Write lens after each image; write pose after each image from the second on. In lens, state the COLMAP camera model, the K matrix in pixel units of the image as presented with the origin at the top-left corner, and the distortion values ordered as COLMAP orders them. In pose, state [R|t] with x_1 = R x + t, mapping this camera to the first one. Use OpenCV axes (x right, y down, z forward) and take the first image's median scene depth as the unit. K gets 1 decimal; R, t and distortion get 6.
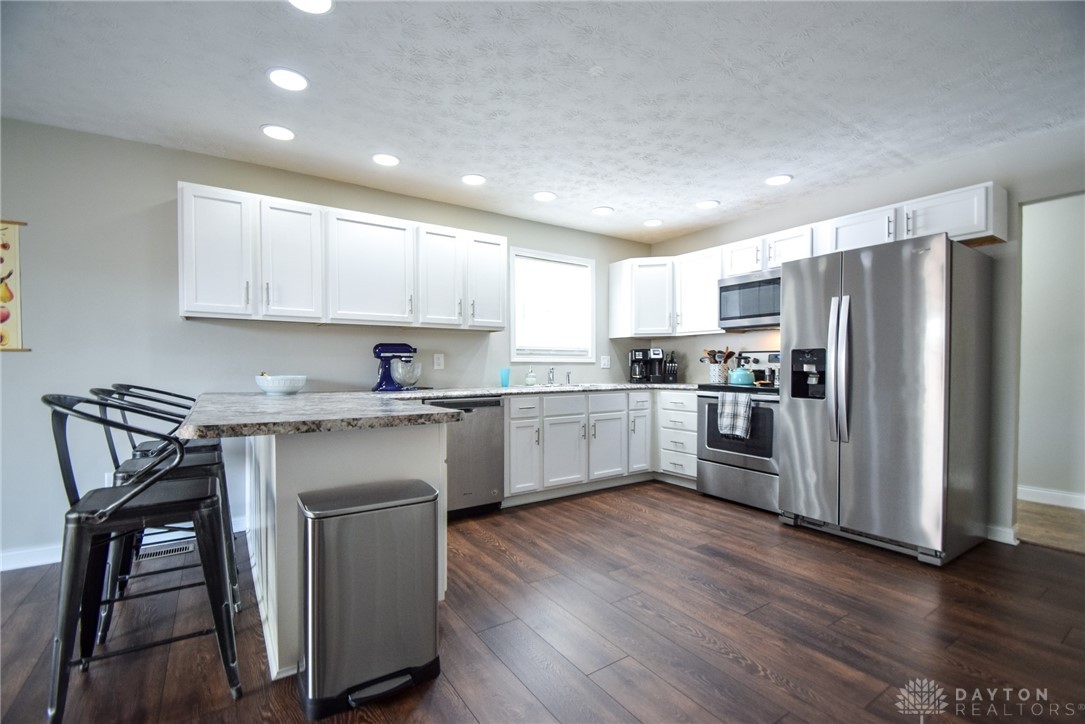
lens RADIAL K [[477.6, 0, 545.8], [0, 477.6, 378.4], [0, 0, 1]] dist [0.009333, -0.013405]
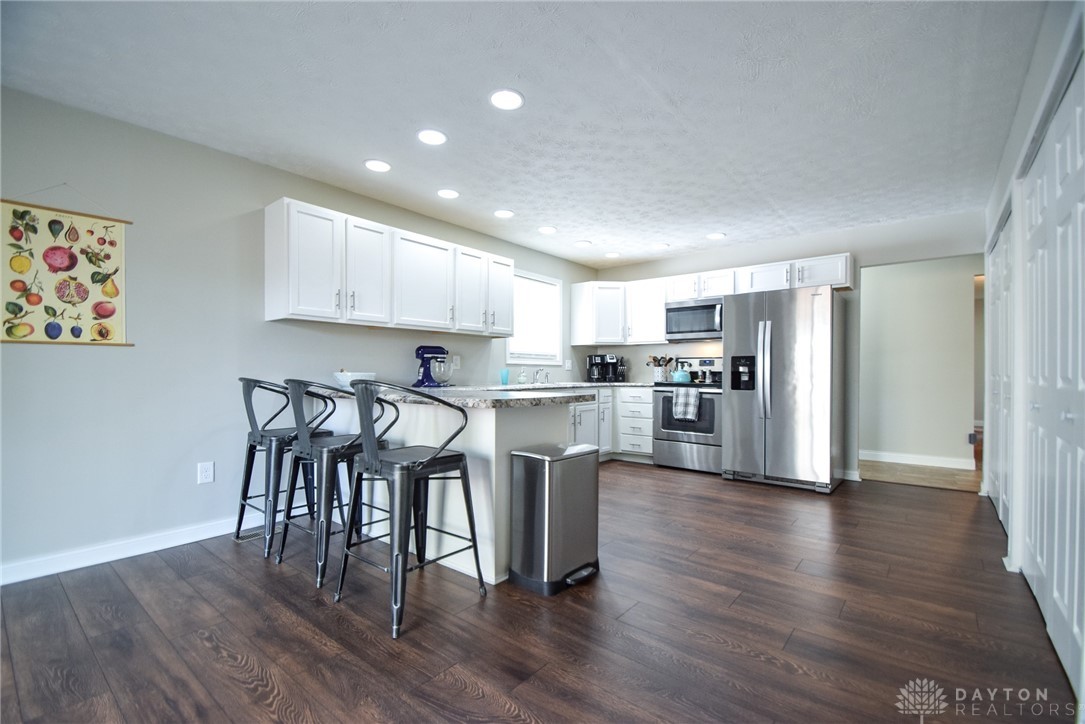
lens RADIAL K [[473.8, 0, 544.3], [0, 473.8, 378.4], [0, 0, 1]] dist [0.000854, -0.000150]
pose [[0.958145, 0.001594, 0.286280, -0.383675], [0.002023, 0.999922, -0.012337, 0.020120], [-0.286278, 0.012400, 0.958066, -0.178396]]
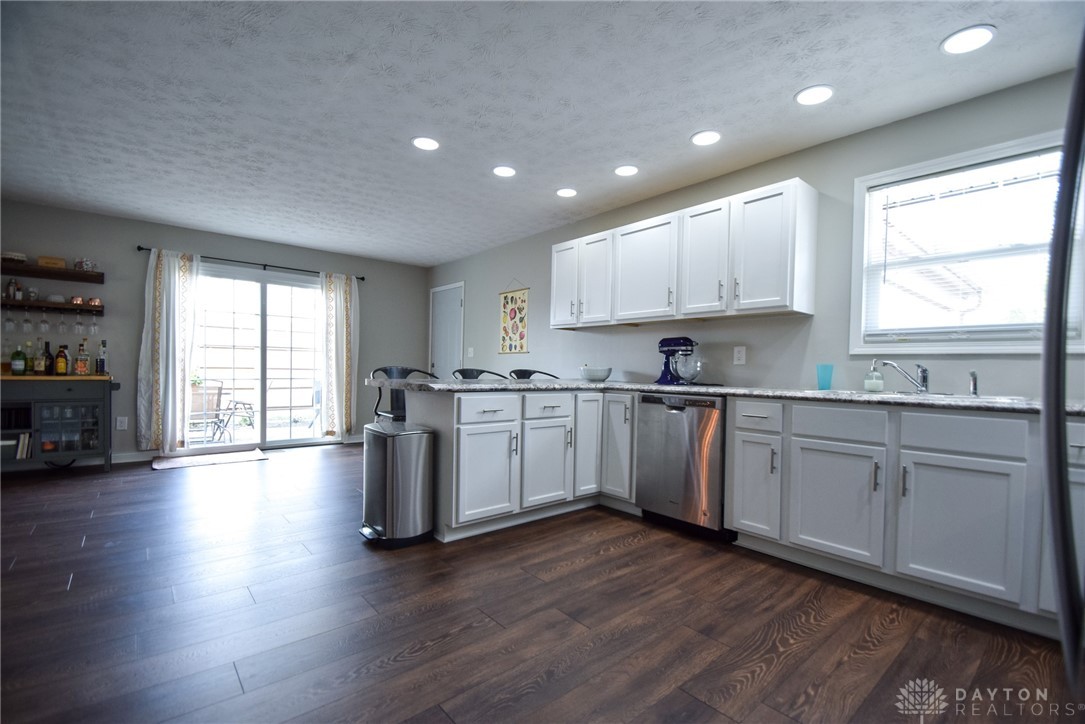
lens RADIAL K [[477.6, 0, 545.8], [0, 477.6, 378.4], [0, 0, 1]] dist [0.009333, -0.013405]
pose [[0.115421, 0.026248, -0.992970, 0.643090], [-0.042742, 0.998856, 0.021436, 0.002325], [0.992397, 0.039968, 0.116411, 0.613511]]
